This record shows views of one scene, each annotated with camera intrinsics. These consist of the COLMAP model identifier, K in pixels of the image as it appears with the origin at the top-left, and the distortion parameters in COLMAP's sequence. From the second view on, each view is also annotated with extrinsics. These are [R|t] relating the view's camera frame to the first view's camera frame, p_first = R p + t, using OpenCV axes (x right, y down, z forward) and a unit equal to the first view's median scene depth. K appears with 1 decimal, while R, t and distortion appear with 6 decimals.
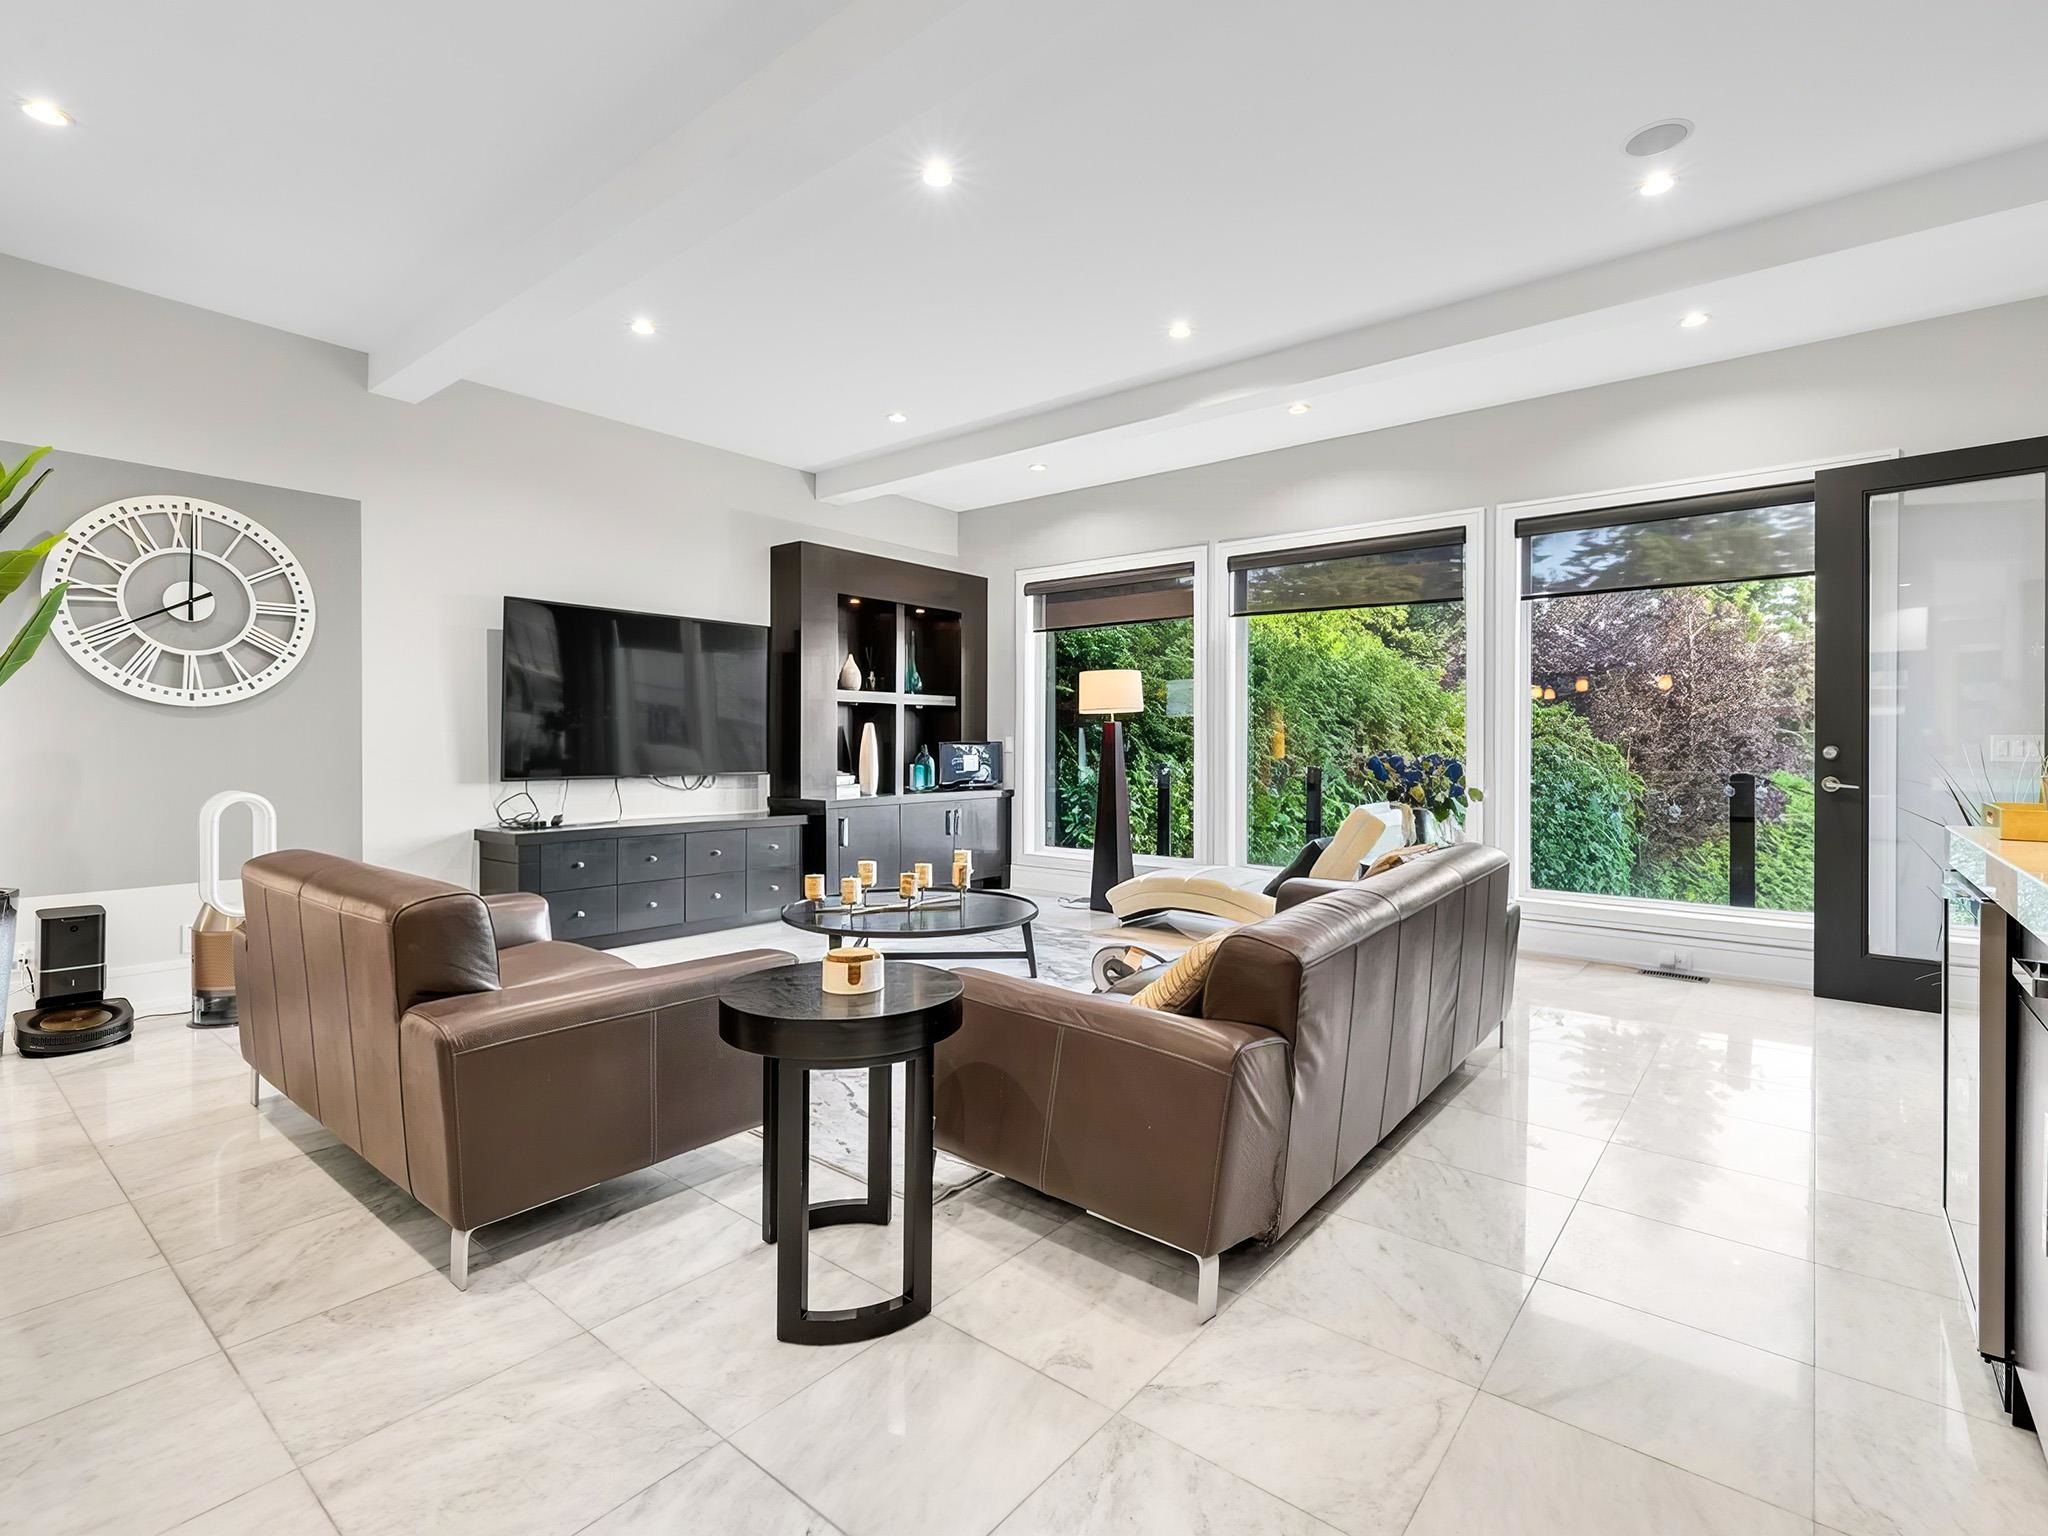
lens RADIAL K [[984.6, 0, 1029.6], [0, 984.6, 756.2], [0, 0, 1]] dist [-0.001706, 0.003129]
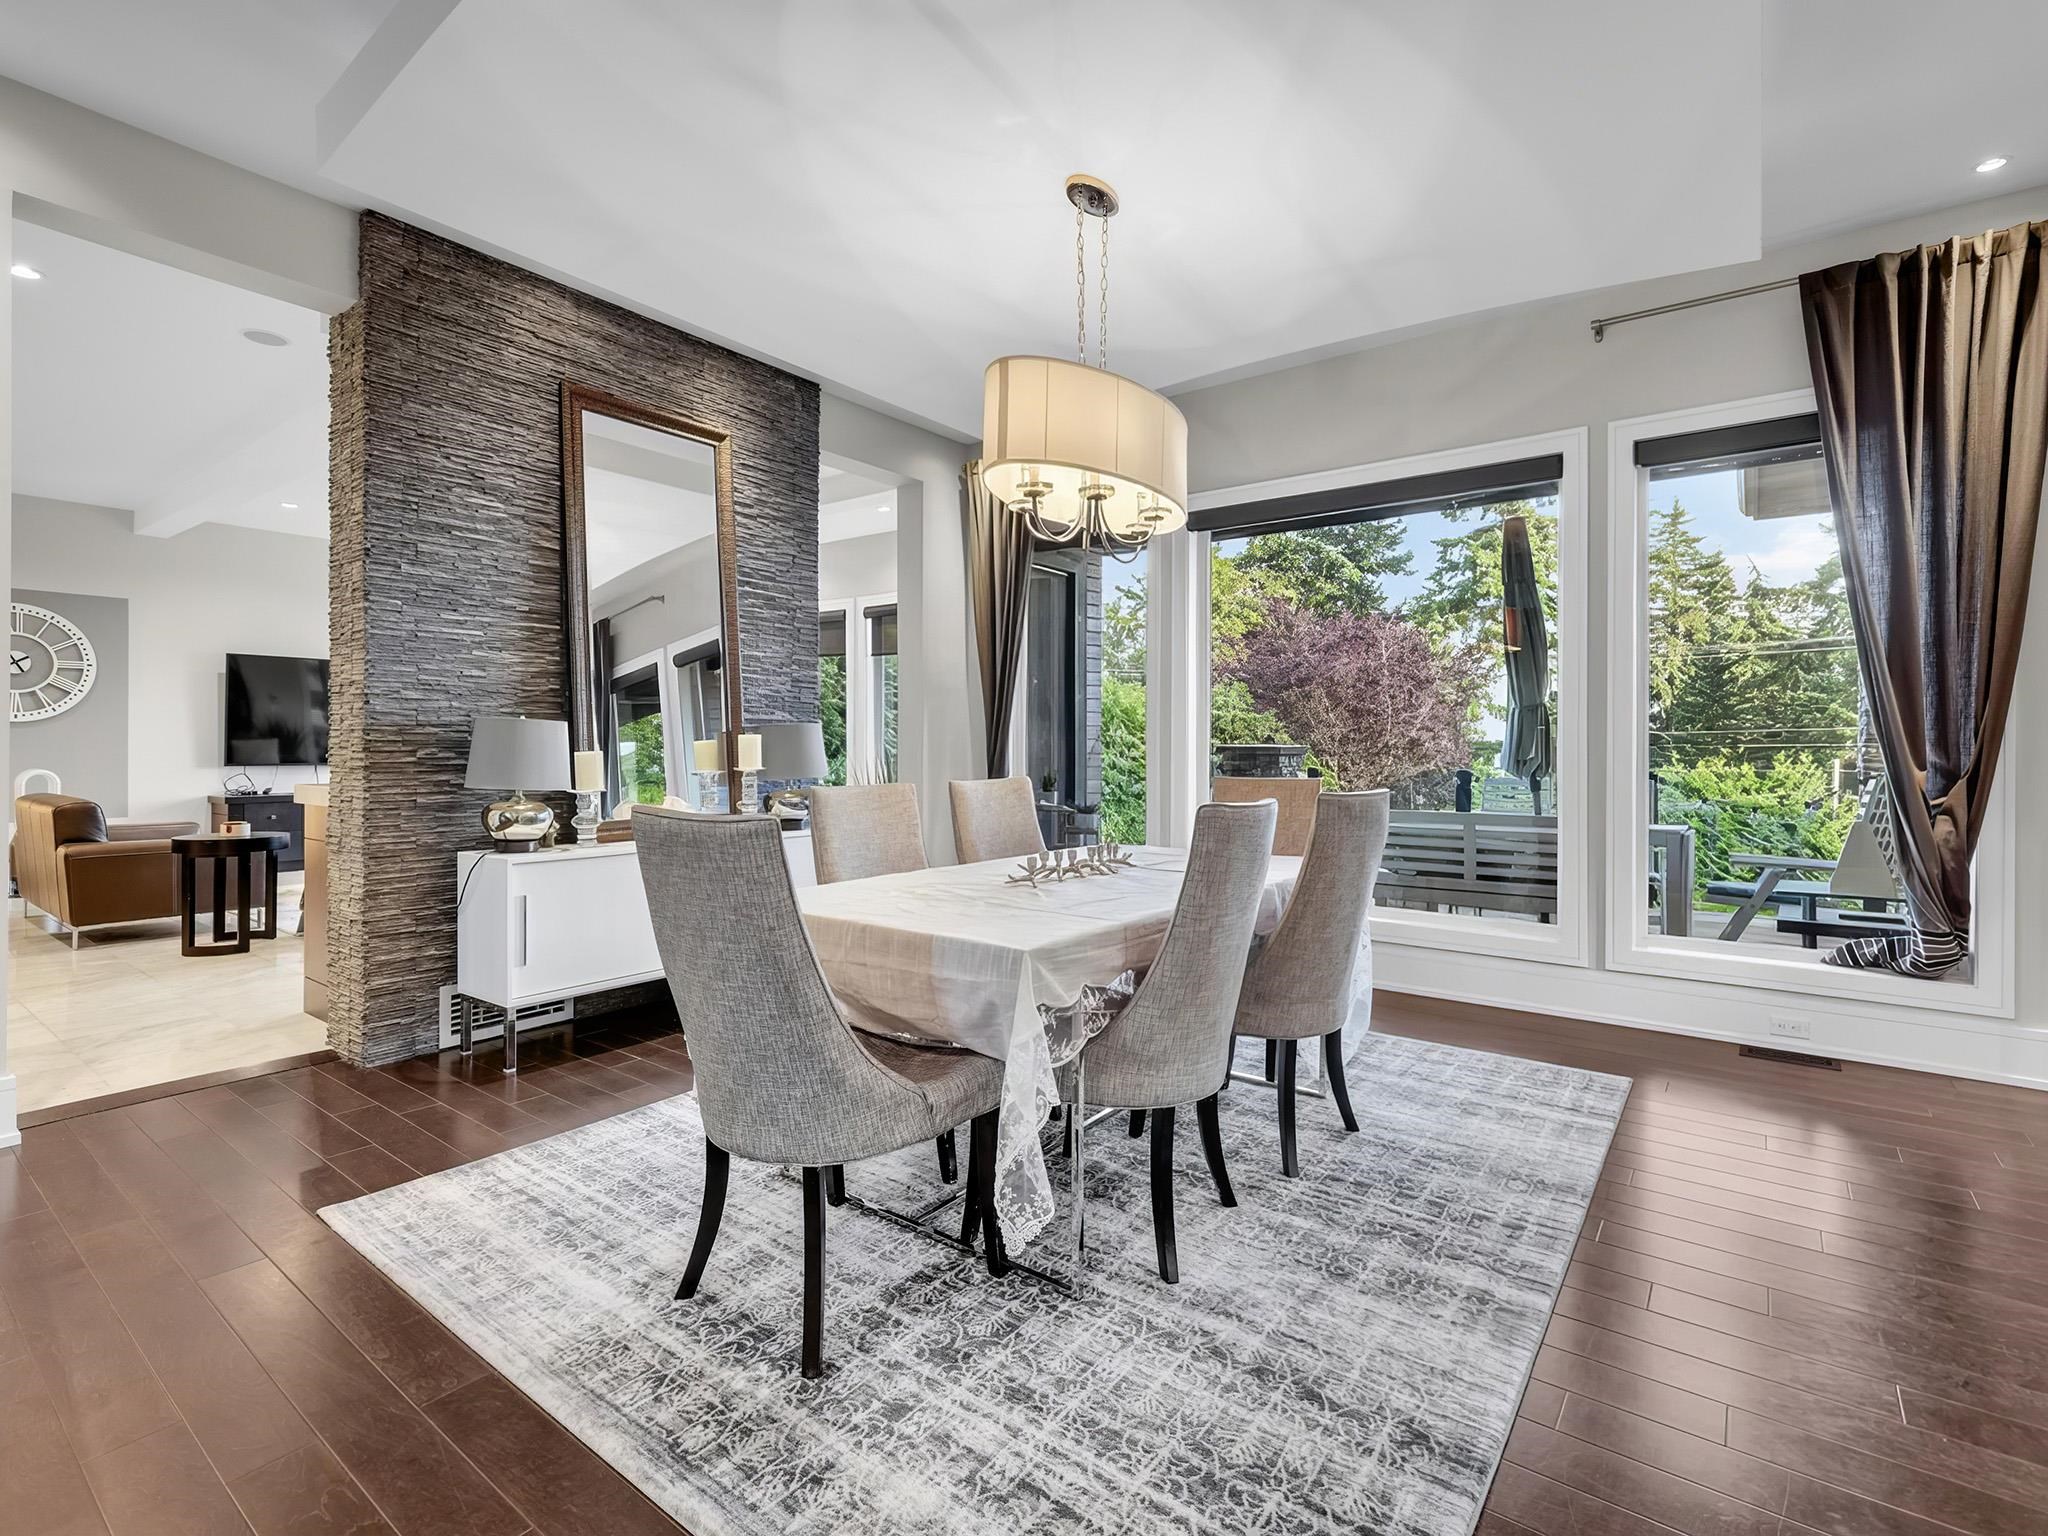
lens RADIAL K [[984.6, 0, 1039.4], [0, 984.6, 752.8], [0, 0, 1]] dist [-0.001706, 0.003129]
pose [[0.999680, -0.008329, 0.023889, 0.871640], [0.008577, 0.999910, -0.010333, 0.036065], [-0.023801, 0.010534, 0.999661, -0.750280]]
